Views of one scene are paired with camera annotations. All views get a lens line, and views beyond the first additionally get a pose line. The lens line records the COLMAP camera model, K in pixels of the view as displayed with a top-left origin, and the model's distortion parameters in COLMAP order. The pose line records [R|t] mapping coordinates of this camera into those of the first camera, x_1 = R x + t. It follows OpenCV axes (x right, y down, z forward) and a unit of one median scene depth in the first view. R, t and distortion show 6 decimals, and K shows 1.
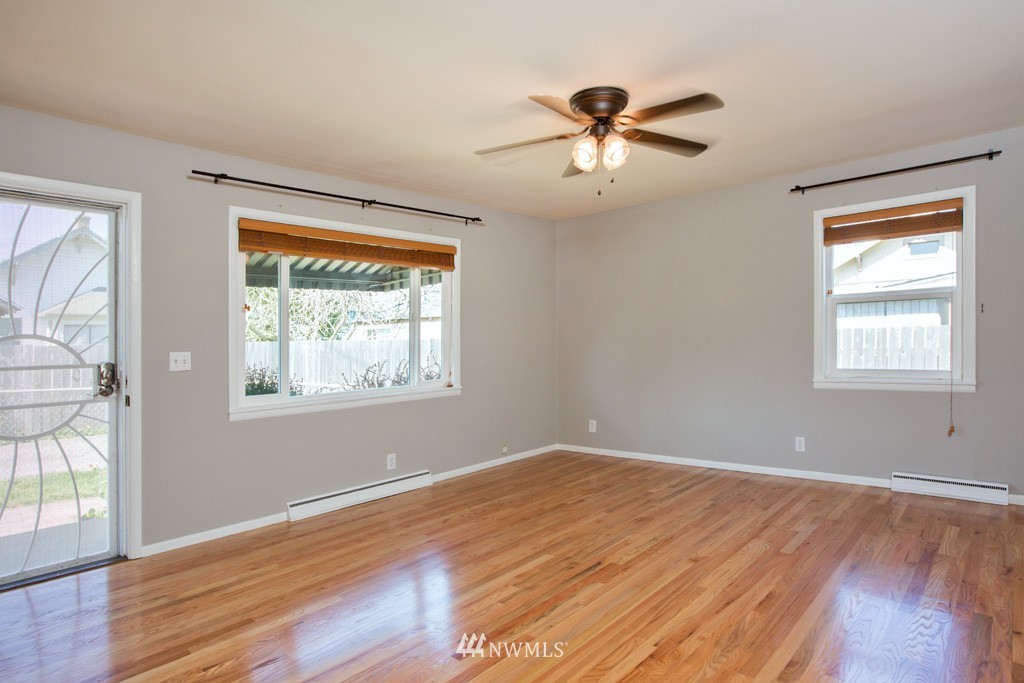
lens RADIAL K [[569.4, 0, 512.0], [0, 569.4, 341.5], [0, 0, 1]] dist [-0.038090, 0.000366]
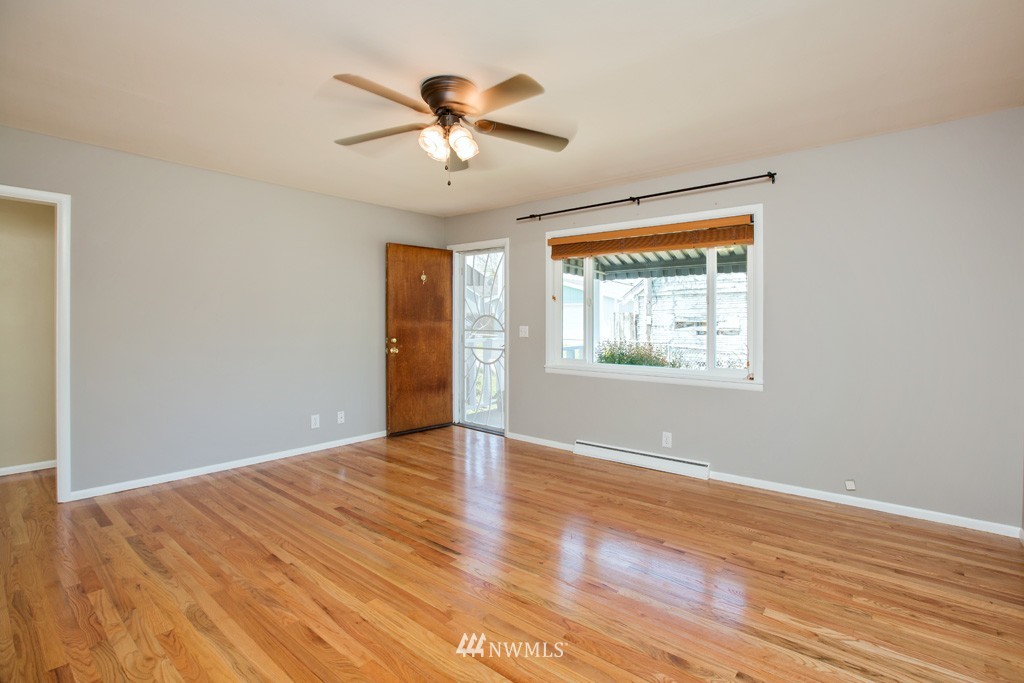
lens RADIAL K [[479.8, 0, 527.8], [0, 479.8, 317.1], [0, 0, 1]] dist [-0.037845, 0.001509]
pose [[0.062730, 0.018622, -0.997857, 0.814270], [-0.009411, 0.999792, 0.018067, -0.033204], [0.997986, 0.008258, 0.062892, 0.878326]]
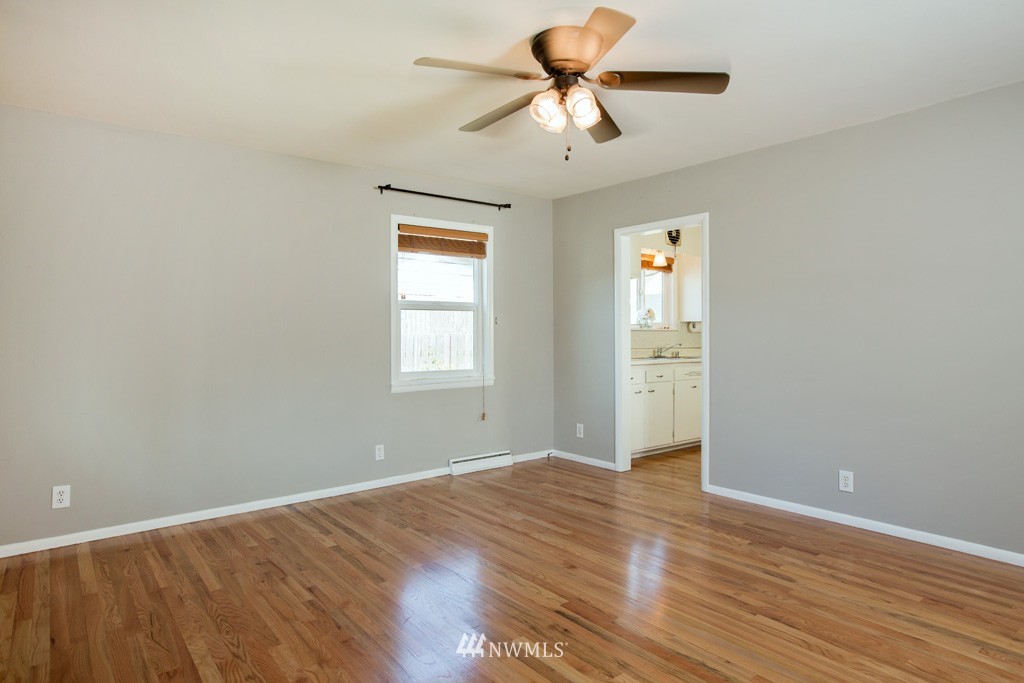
lens RADIAL K [[604.0, 0, 512.0], [0, 604.0, 341.5], [0, 0, 1]] dist [-0.029771, 0.001869]
pose [[0.165204, 0.014708, 0.986150, -0.590463], [0.002703, 0.999878, -0.015366, 0.012371], [-0.986256, 0.005204, 0.165144, 0.758770]]
